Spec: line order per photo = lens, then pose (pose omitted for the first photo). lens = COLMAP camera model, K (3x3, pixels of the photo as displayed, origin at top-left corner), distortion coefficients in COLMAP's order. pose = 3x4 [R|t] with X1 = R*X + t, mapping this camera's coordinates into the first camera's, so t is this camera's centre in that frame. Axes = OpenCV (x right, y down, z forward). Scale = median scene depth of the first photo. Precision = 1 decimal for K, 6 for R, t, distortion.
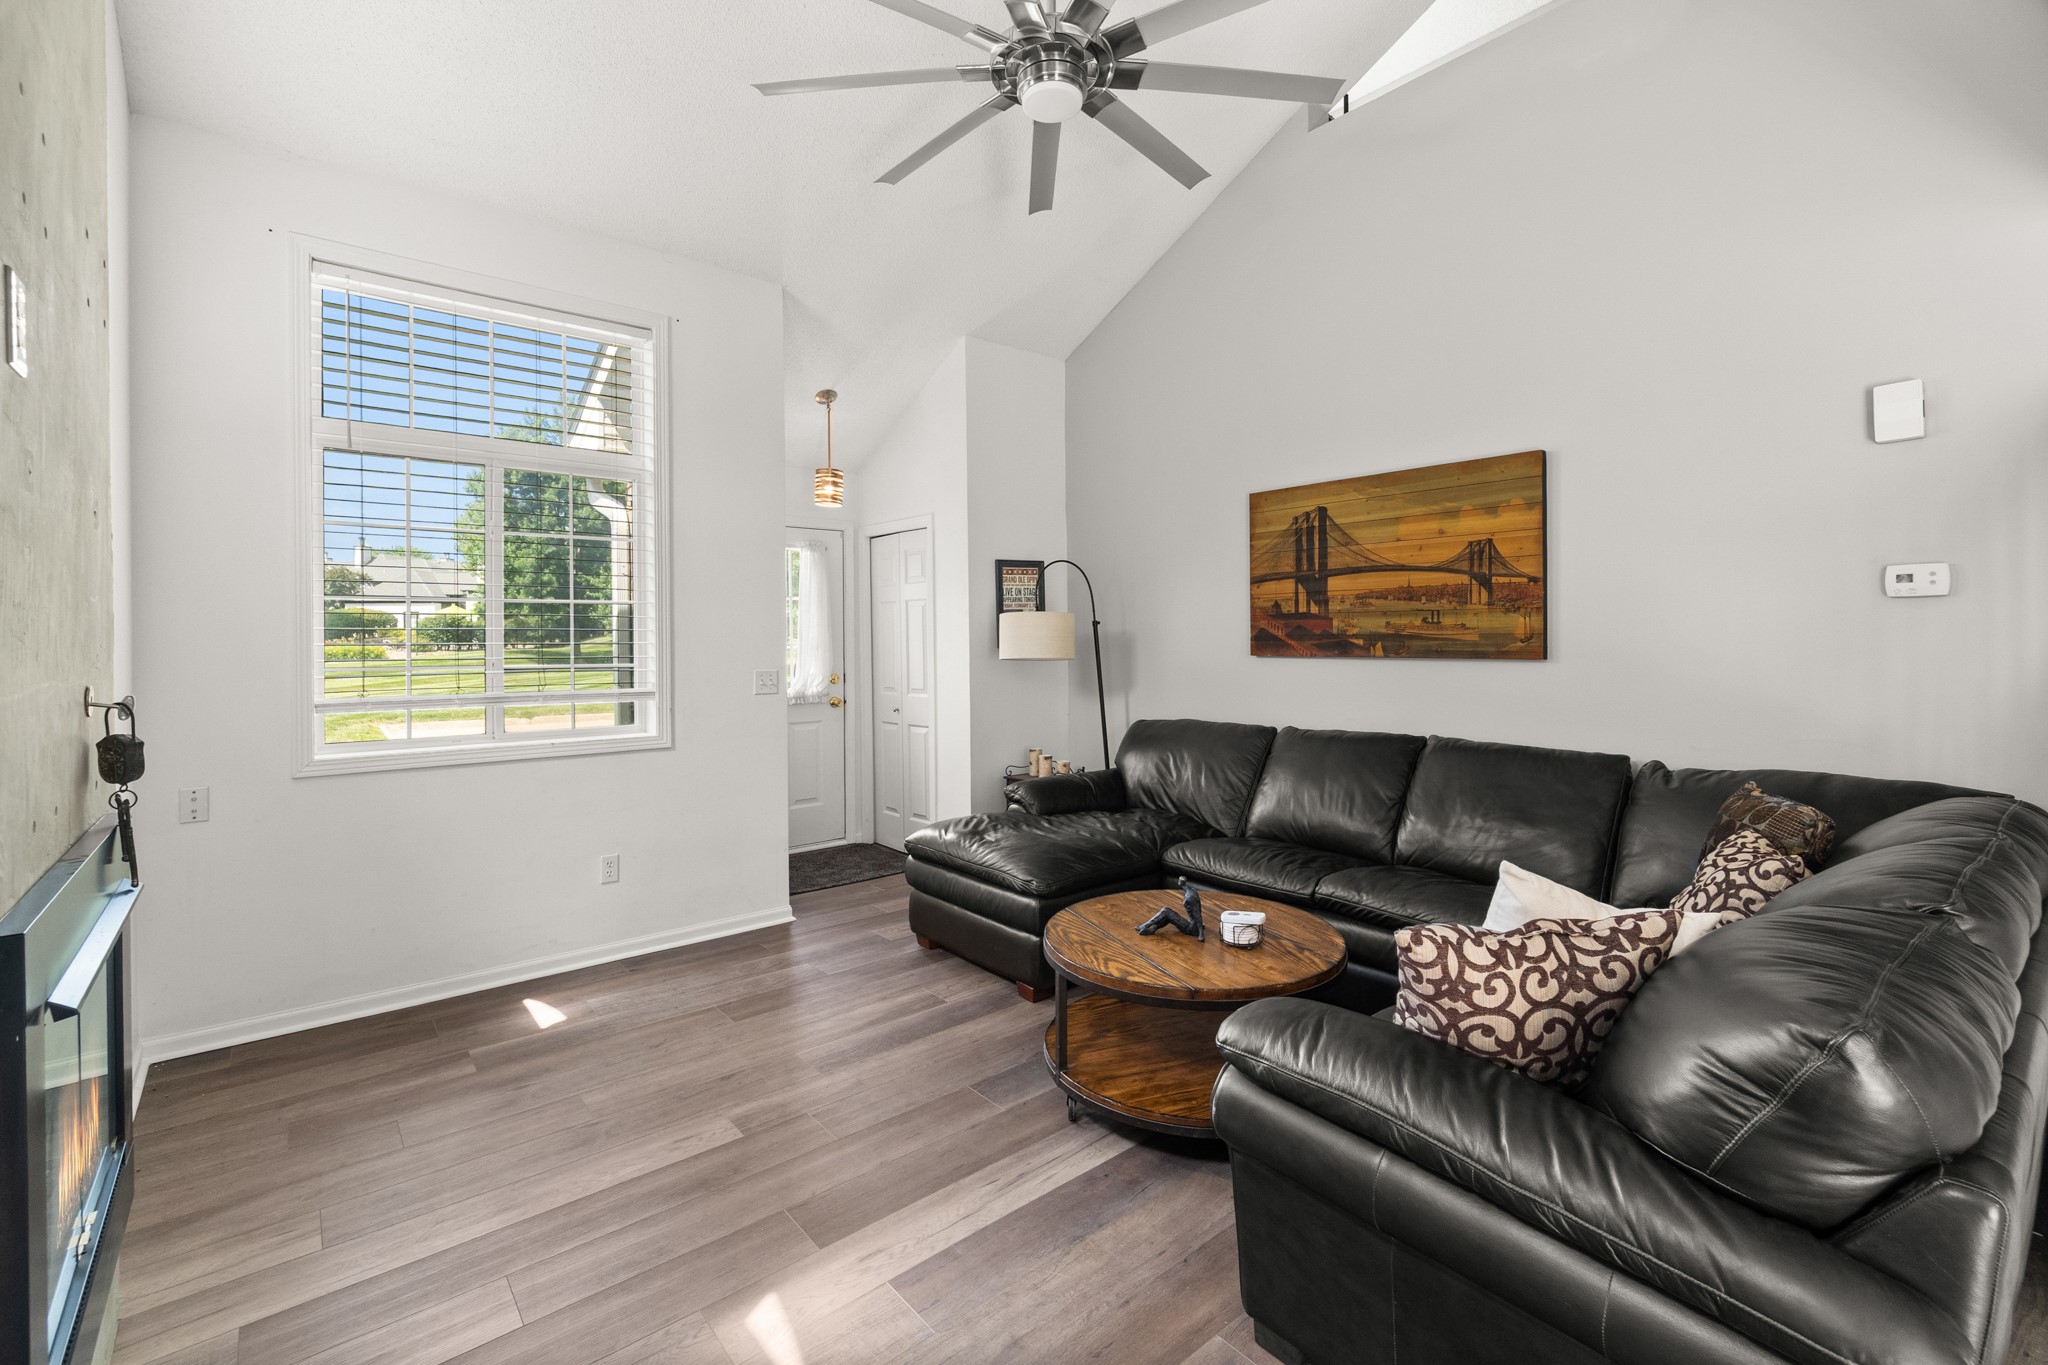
lens RADIAL K [[896.2, 0, 1021.7], [0, 896.2, 642.1], [0, 0, 1]] dist [-0.000385, 0.000020]
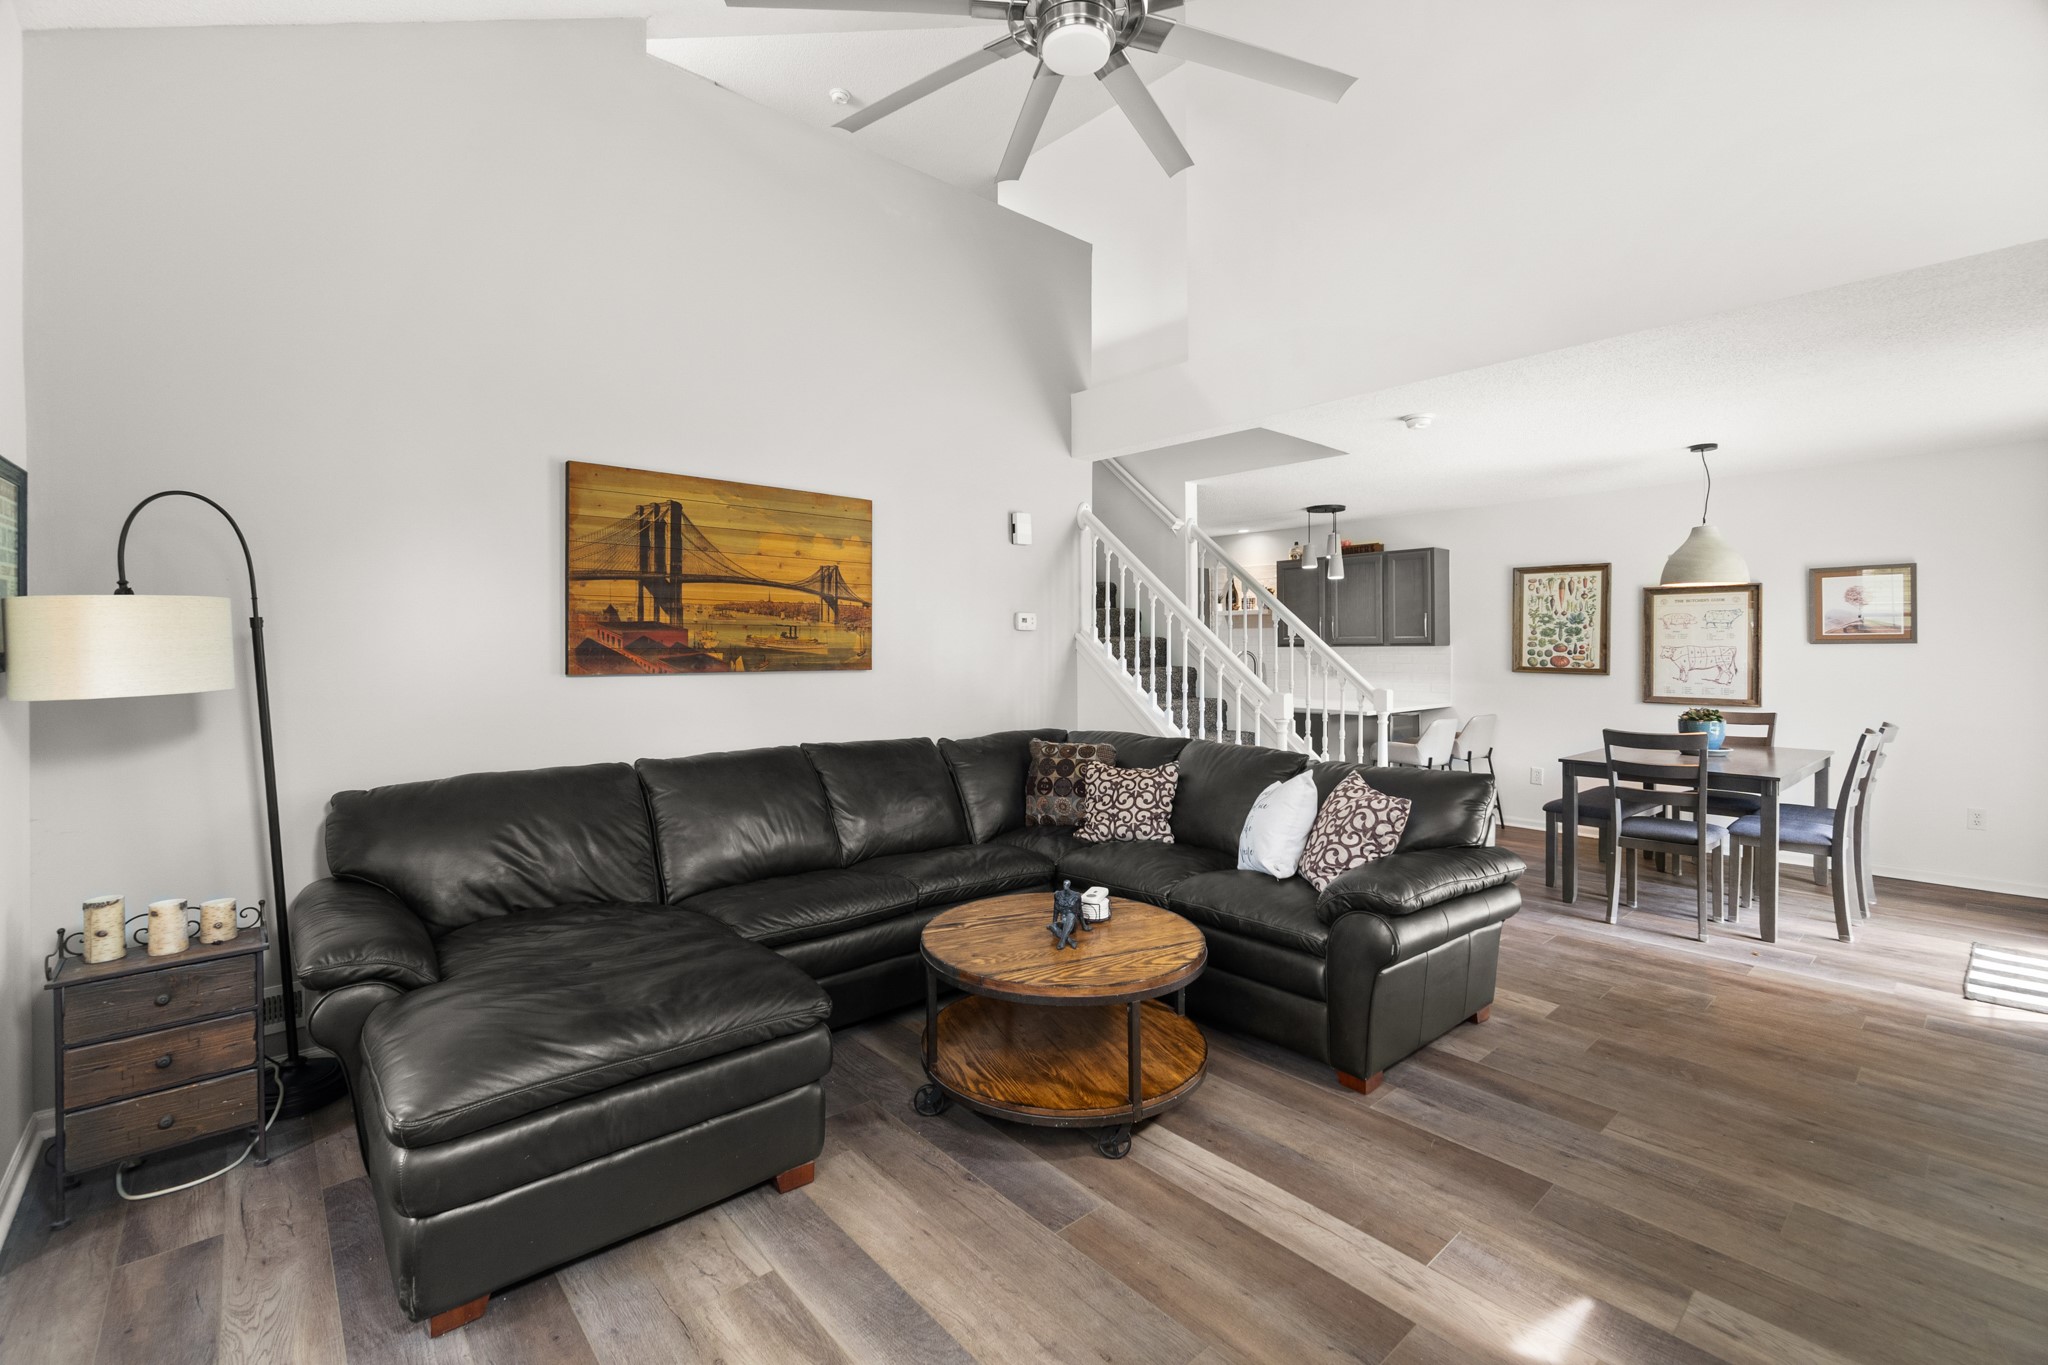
lens RADIAL K [[880.7, 0, 1024.0], [0, 880.7, 653.0], [0, 0, 1]] dist [-0.000095, -0.000016]
pose [[-0.024170, 0.002902, 0.999704, -0.562622], [0.004904, 0.999984, -0.002785, 0.000778], [-0.999696, 0.004835, -0.024184, 0.719750]]
